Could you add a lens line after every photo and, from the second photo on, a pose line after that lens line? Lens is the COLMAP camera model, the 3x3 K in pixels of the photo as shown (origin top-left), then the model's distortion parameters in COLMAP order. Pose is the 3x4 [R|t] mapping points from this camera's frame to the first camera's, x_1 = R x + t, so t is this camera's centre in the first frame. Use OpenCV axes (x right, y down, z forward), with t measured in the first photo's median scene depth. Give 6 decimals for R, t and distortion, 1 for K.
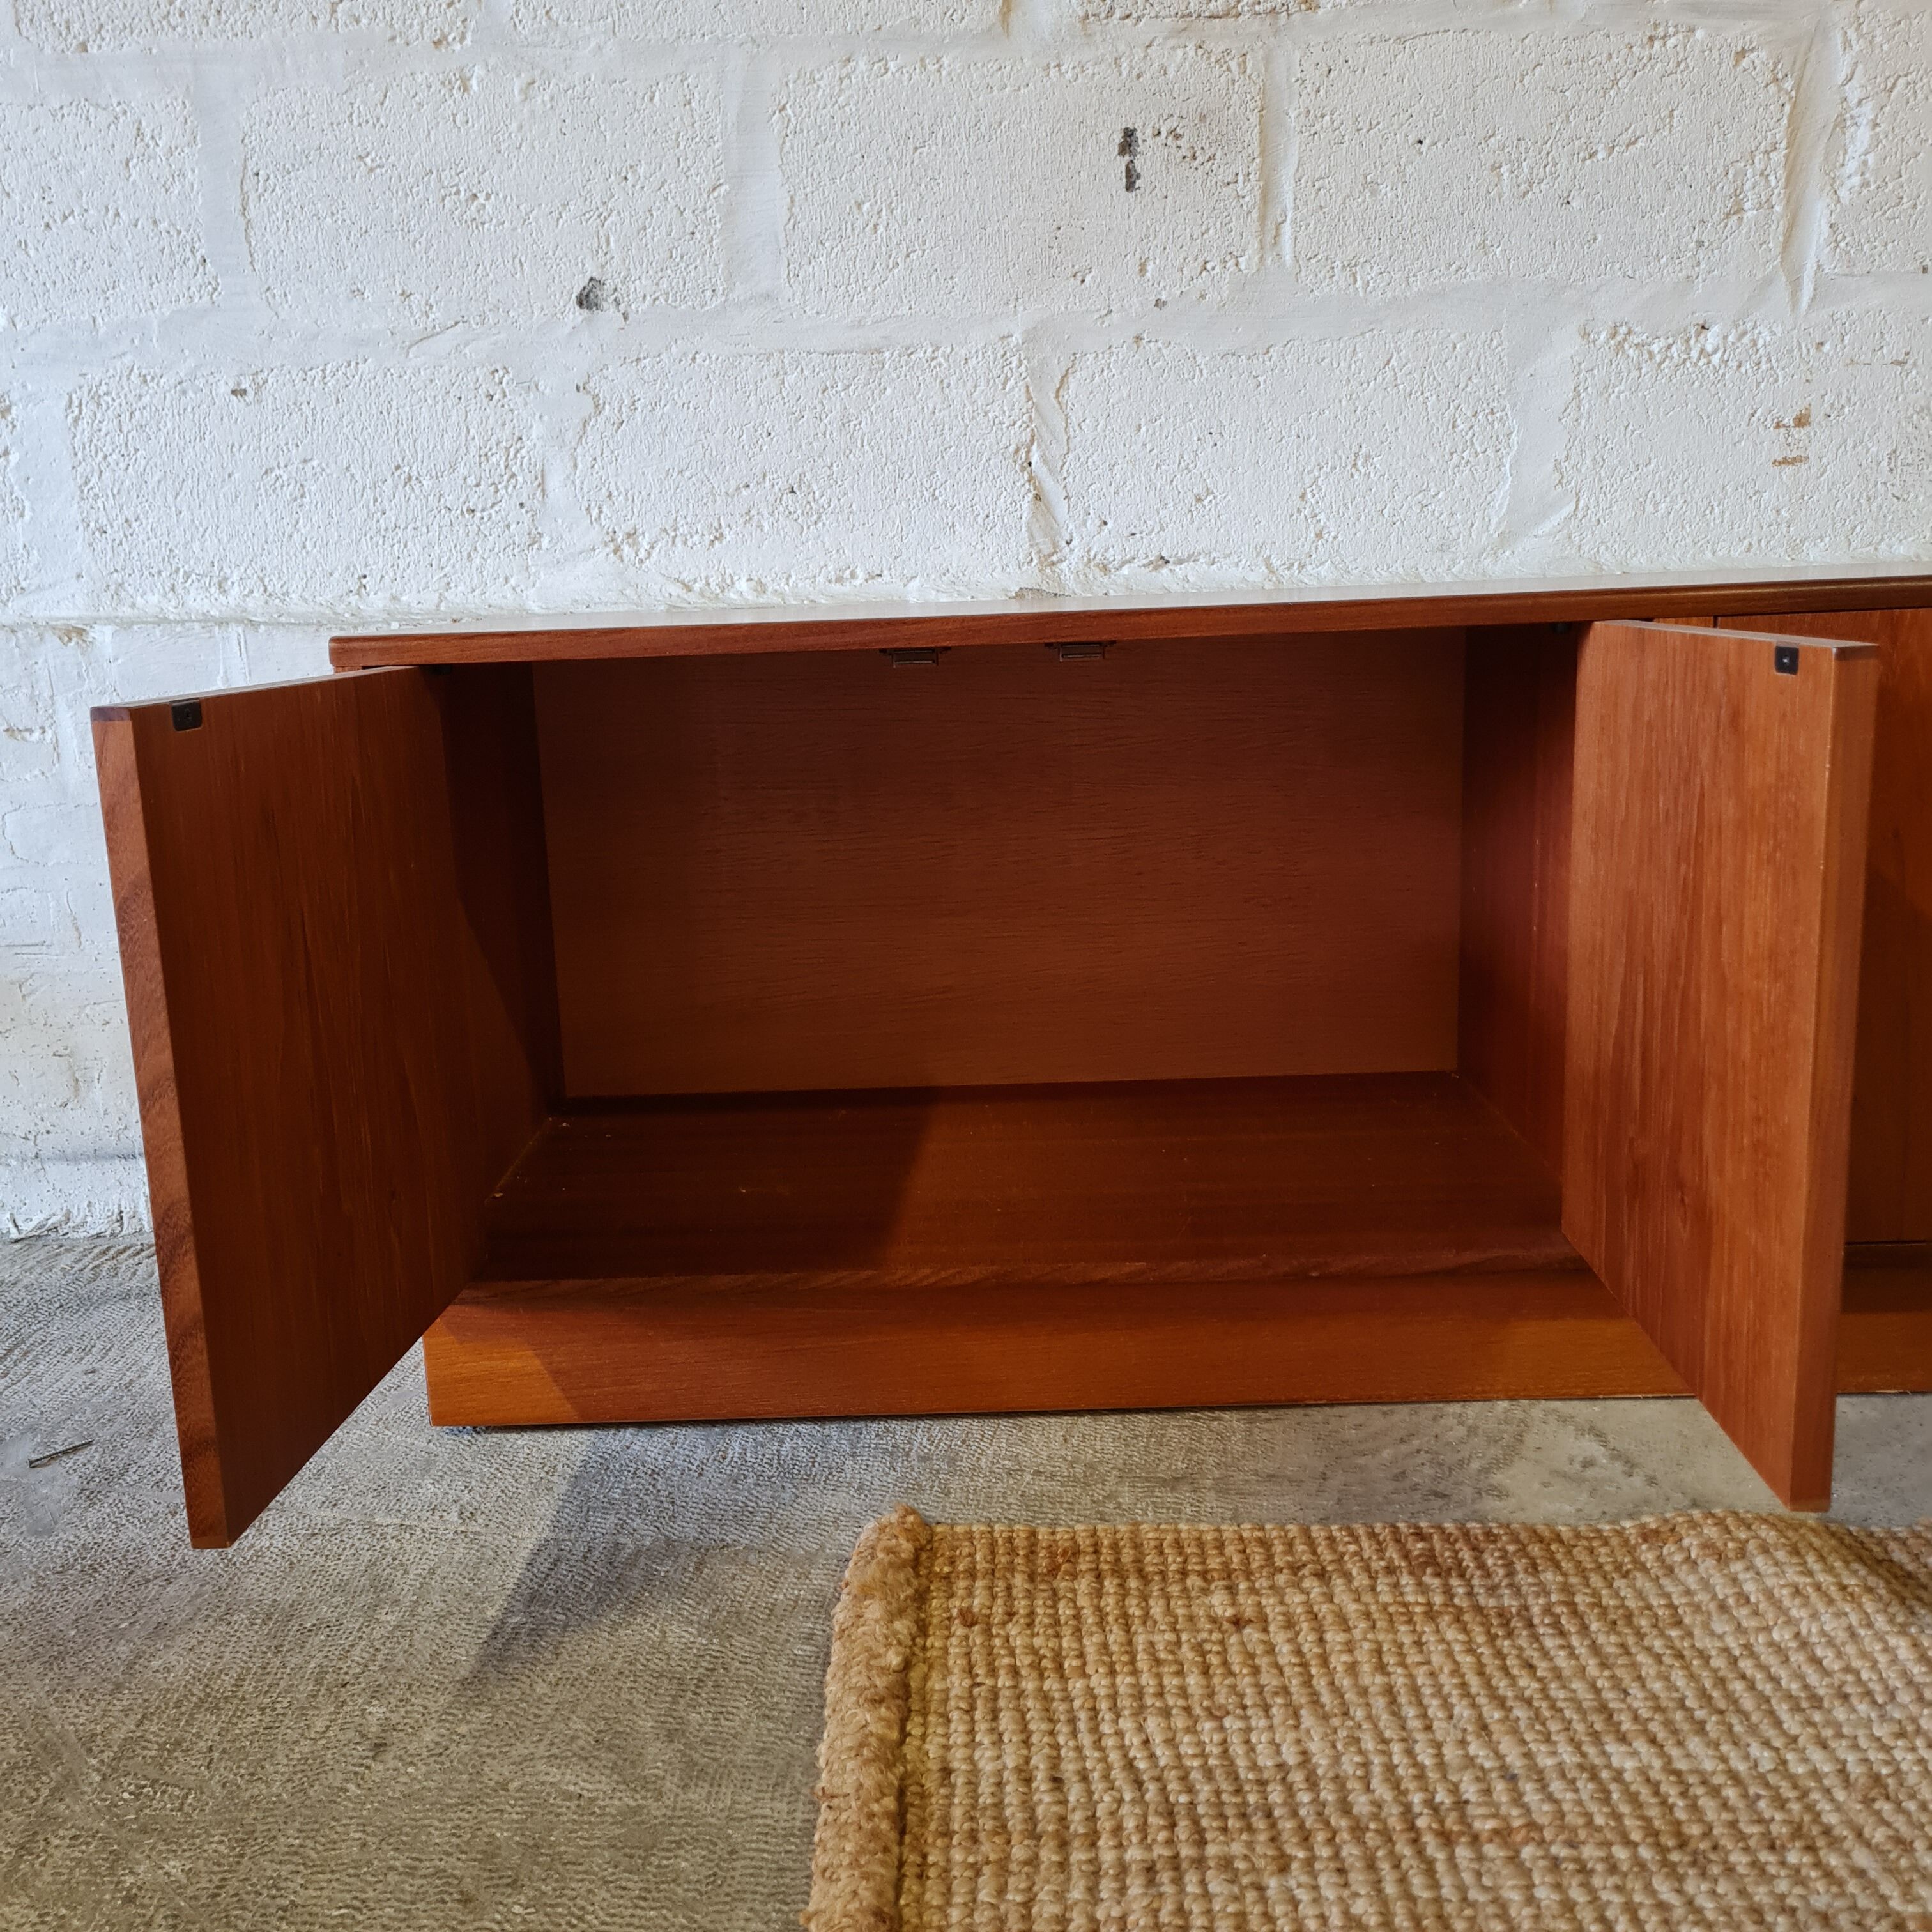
lens RADIAL K [[1941.3, 0, 936.2], [0, 1941.3, 975.0], [0, 0, 1]] dist [0.059078, -0.046692]
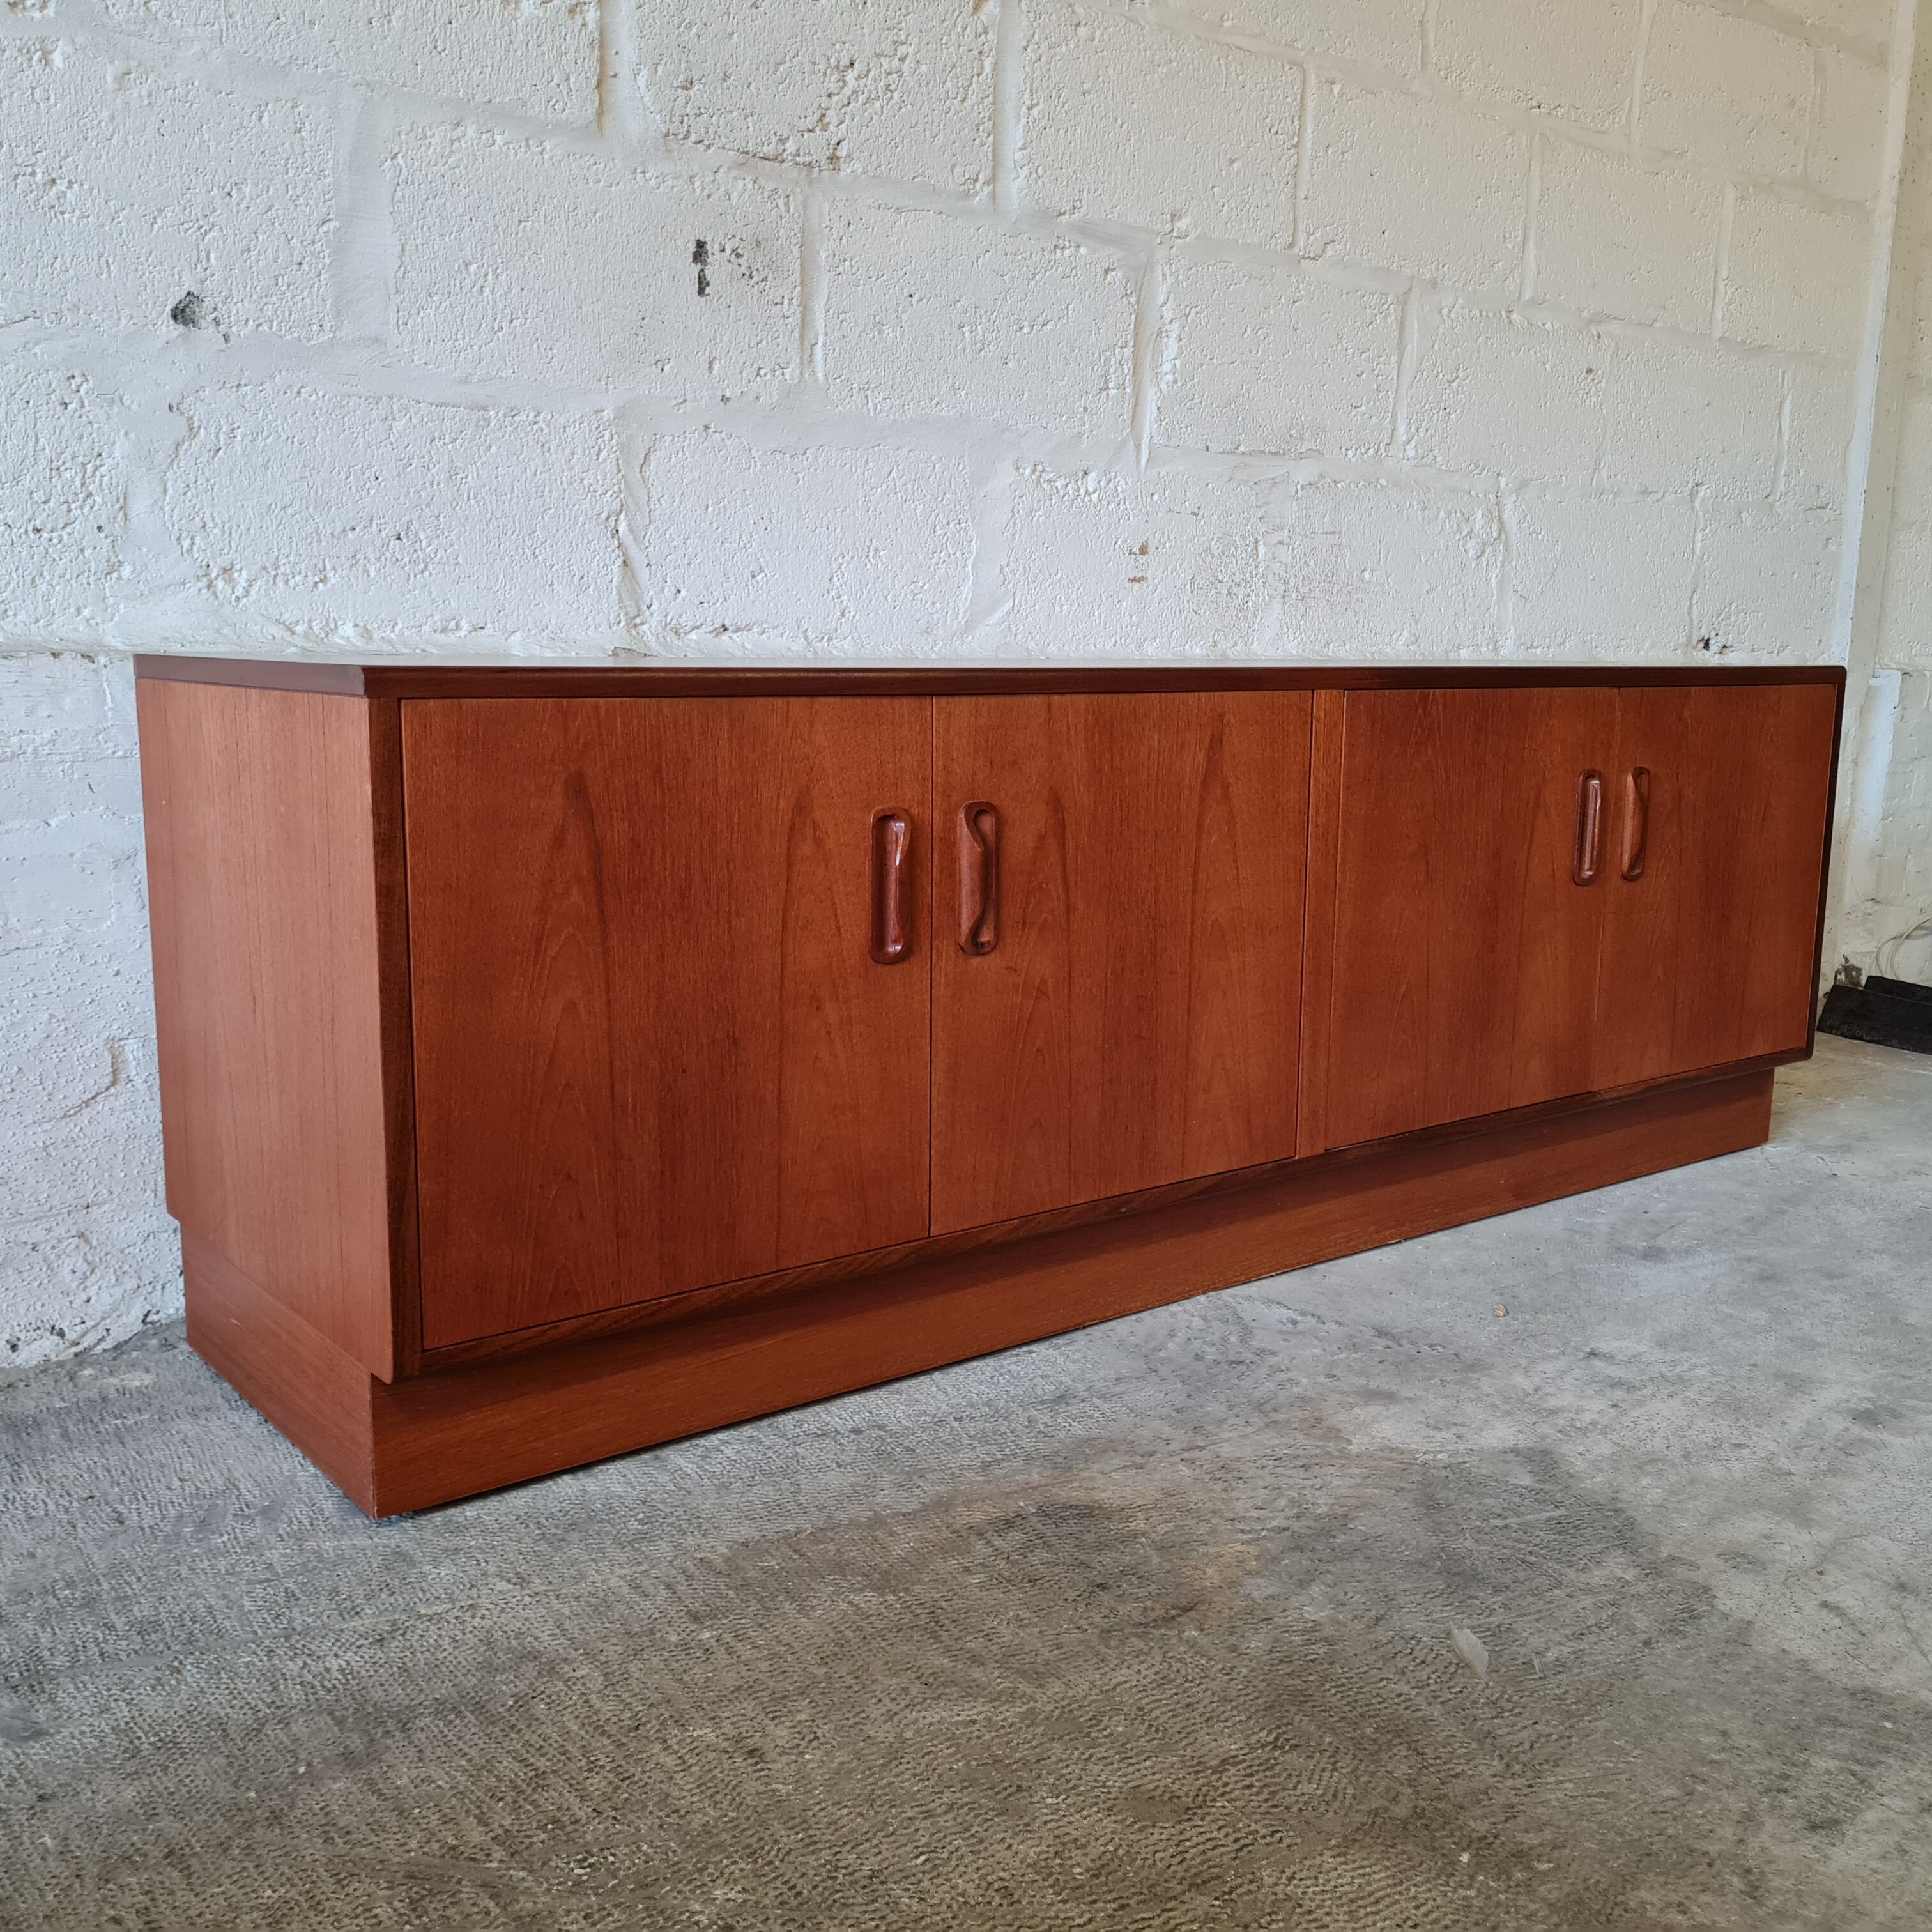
lens RADIAL K [[1950.4, 0, 976.1], [0, 1950.4, 967.0], [0, 0, 1]] dist [0.054297, -0.040495]
pose [[0.773459, -0.059399, 0.631056, -0.500330], [0.089818, 0.995824, -0.016352, 0.009352], [-0.627450, 0.069328, 0.775565, 0.068068]]
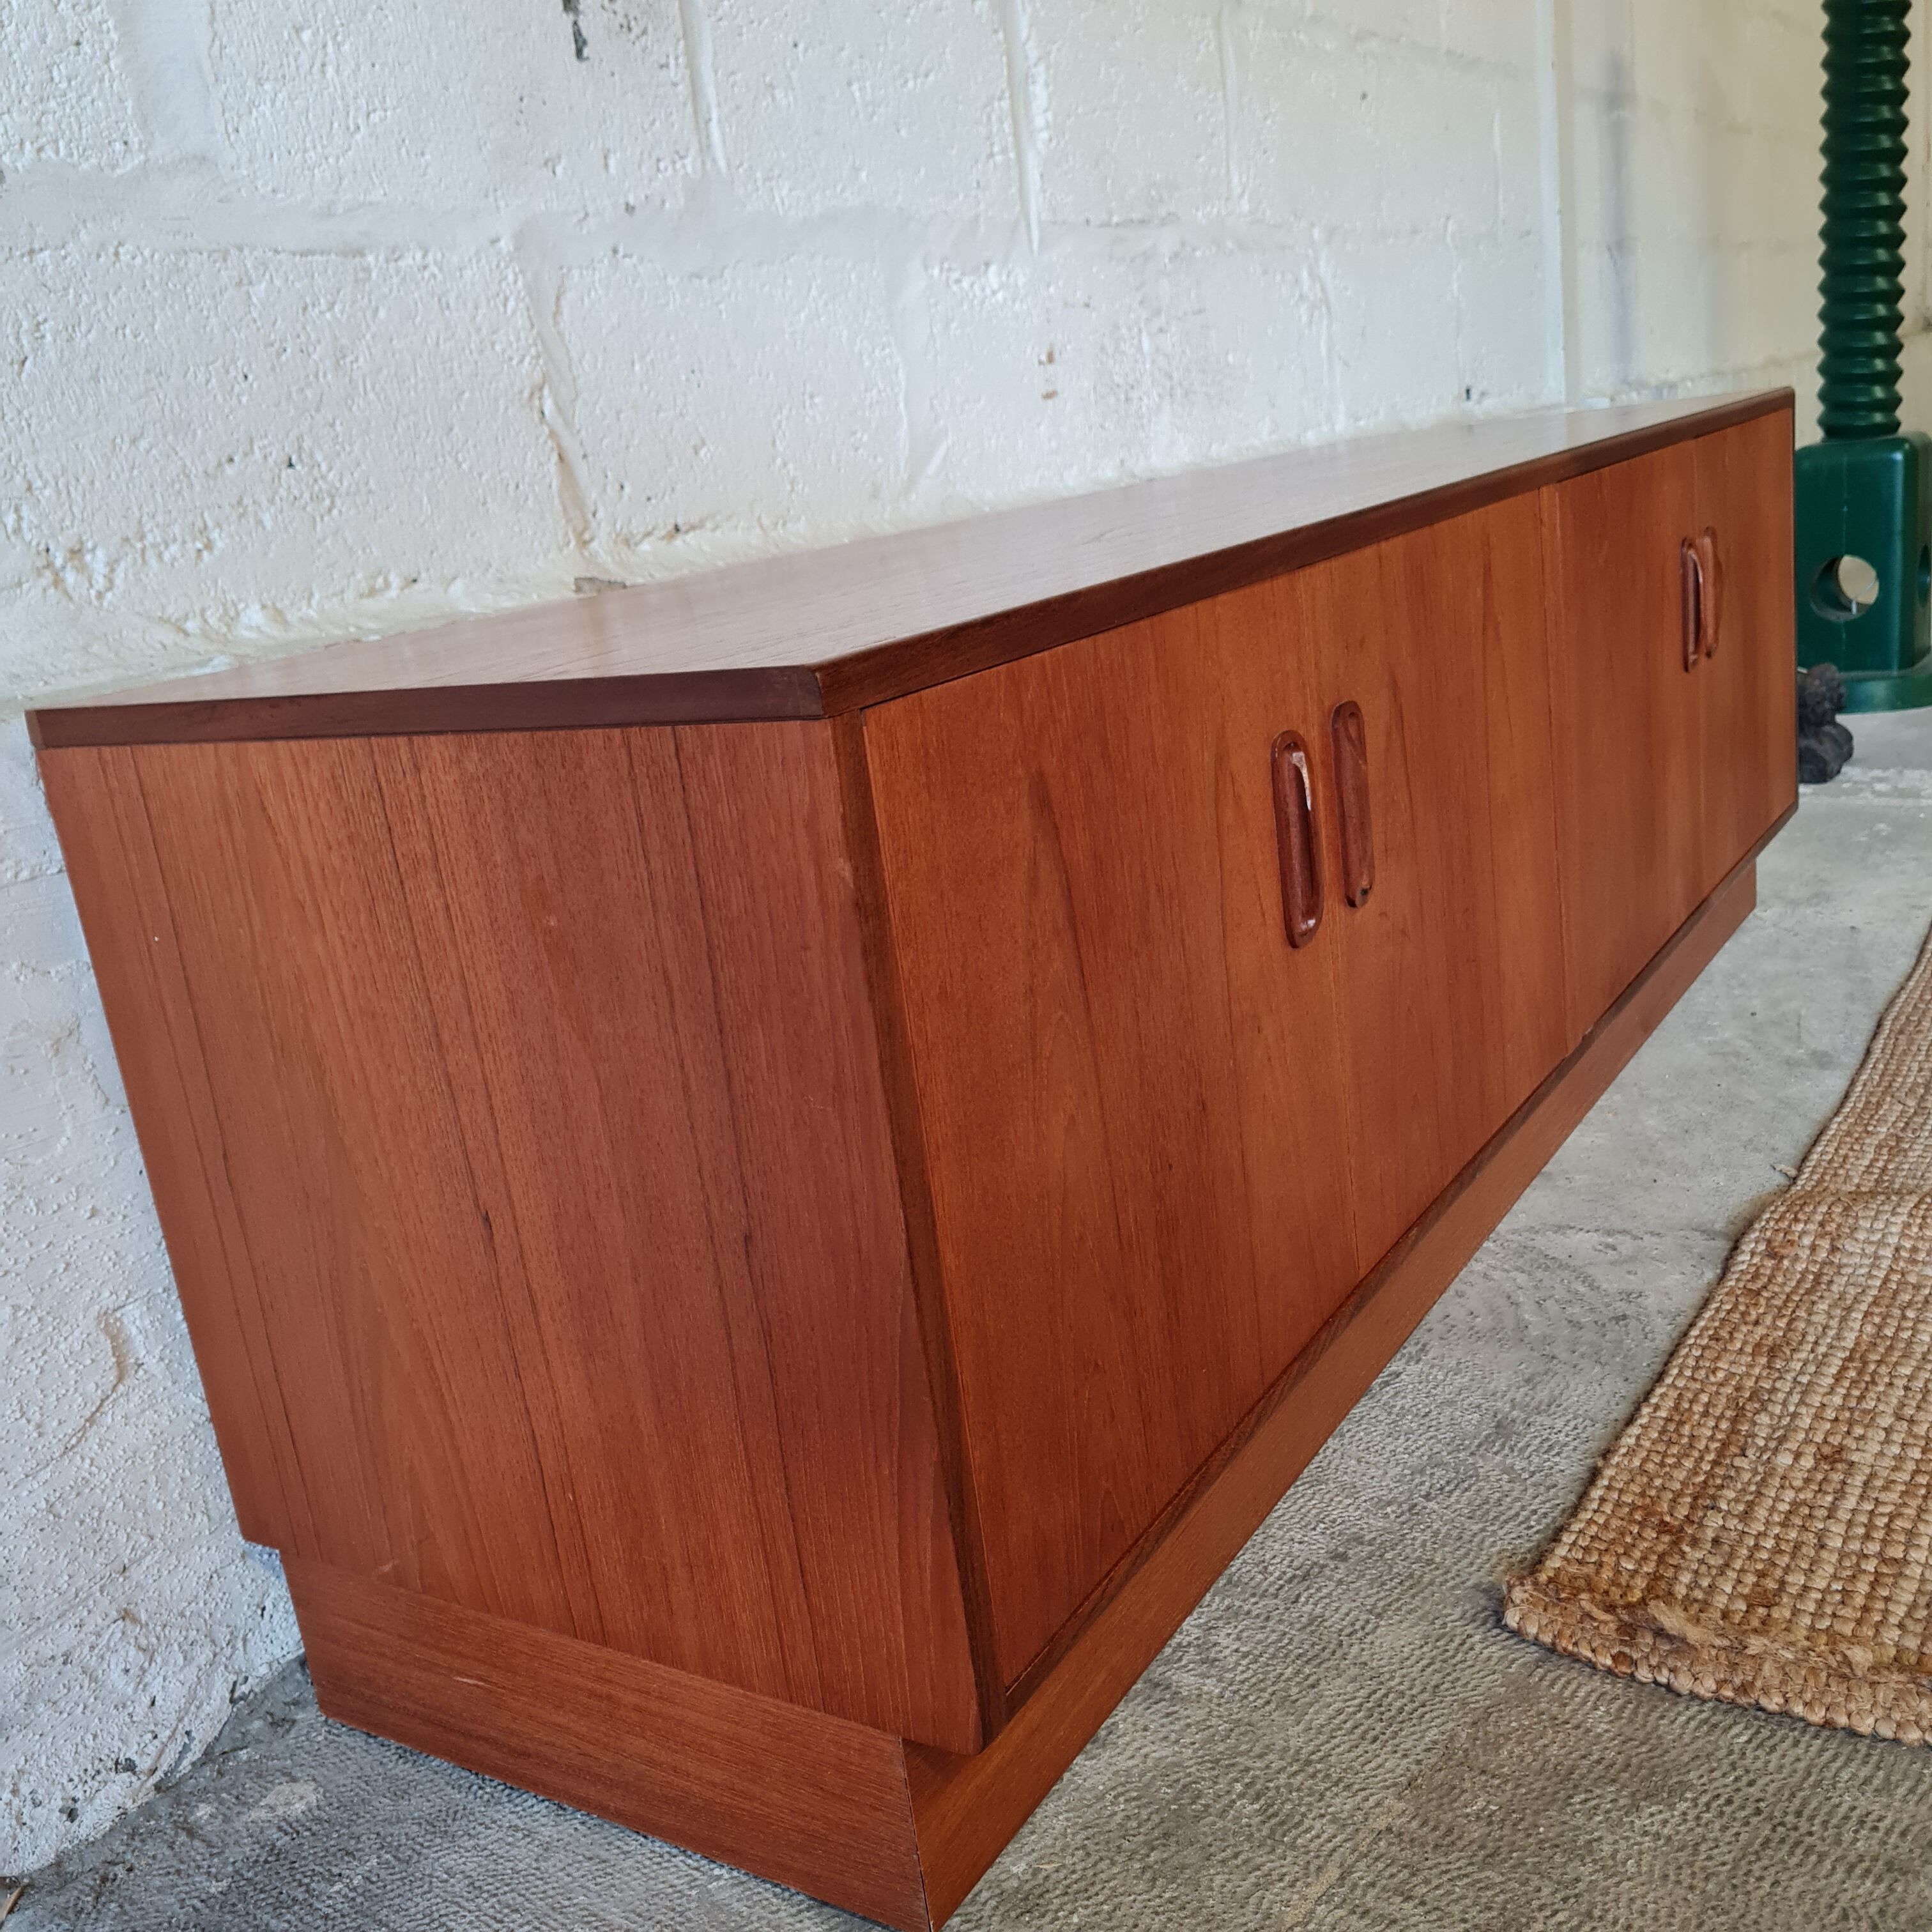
lens RADIAL K [[1956.3, 0, 975.9], [0, 1956.3, 986.0], [0, 0, 1]] dist [0.051144, -0.045796]
pose [[0.515455, -0.264095, 0.815205, -0.556073], [0.281853, 0.950643, 0.129756, -0.106565], [-0.809237, 0.162885, 0.564450, 0.484648]]
